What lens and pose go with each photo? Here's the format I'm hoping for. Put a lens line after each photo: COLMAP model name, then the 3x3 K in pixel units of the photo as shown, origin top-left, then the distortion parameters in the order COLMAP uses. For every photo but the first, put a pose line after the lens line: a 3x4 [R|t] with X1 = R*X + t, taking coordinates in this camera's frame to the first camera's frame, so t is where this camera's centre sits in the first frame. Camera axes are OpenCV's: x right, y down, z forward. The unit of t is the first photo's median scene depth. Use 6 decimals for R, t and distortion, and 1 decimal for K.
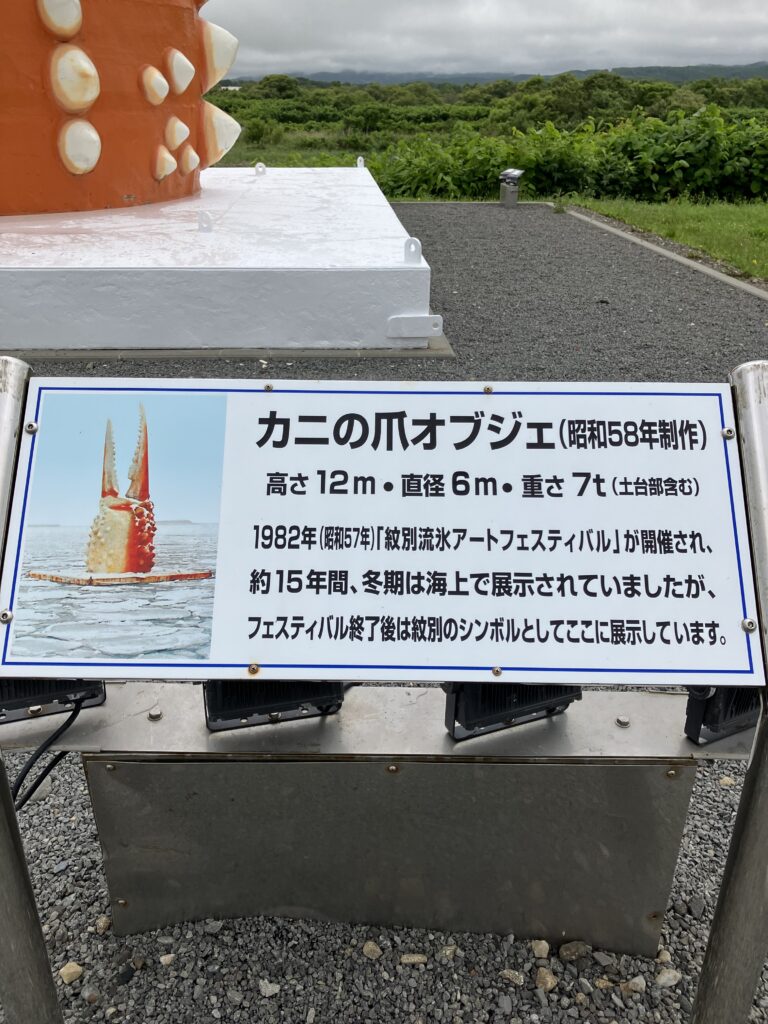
lens RADIAL K [[814.4, 0, 384.0], [0, 814.4, 512.0], [0, 0, 1]] dist [0.073938, -0.091438]
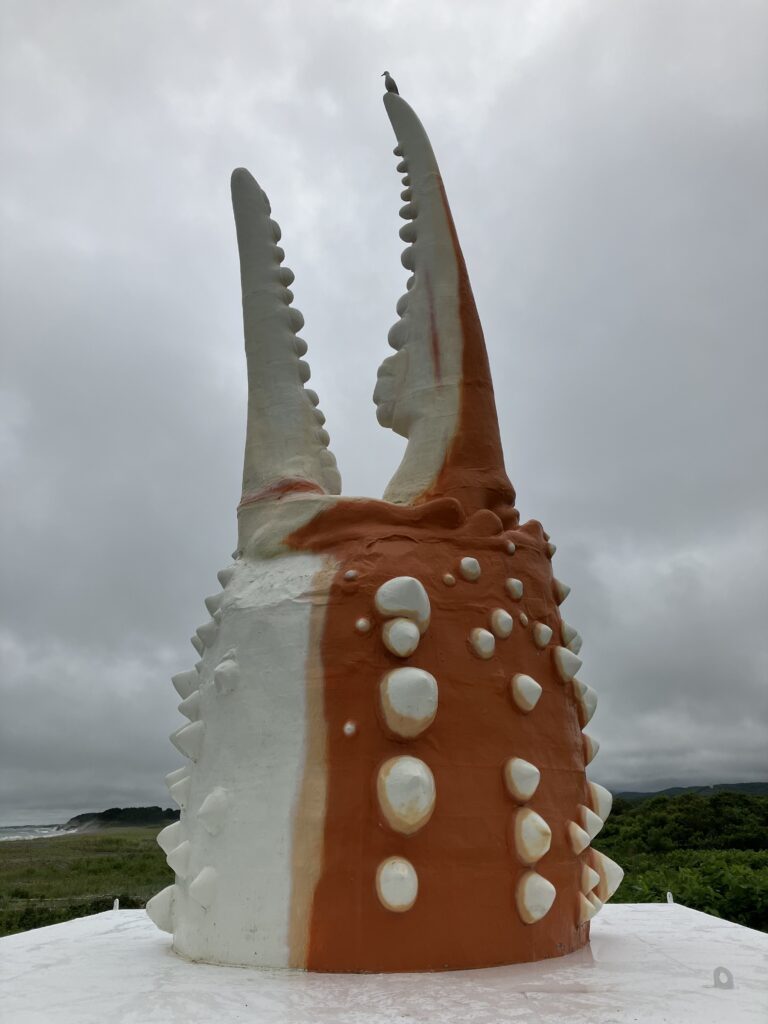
lens RADIAL K [[814.4, 0, 384.0], [0, 814.4, 512.0], [0, 0, 1]] dist [0.073938, -0.091438]
pose [[0.991962, -0.064827, -0.108669, -0.429495], [-0.035343, 0.682674, -0.729868, 0.001857], [0.121500, 0.727842, 0.674896, -0.107758]]
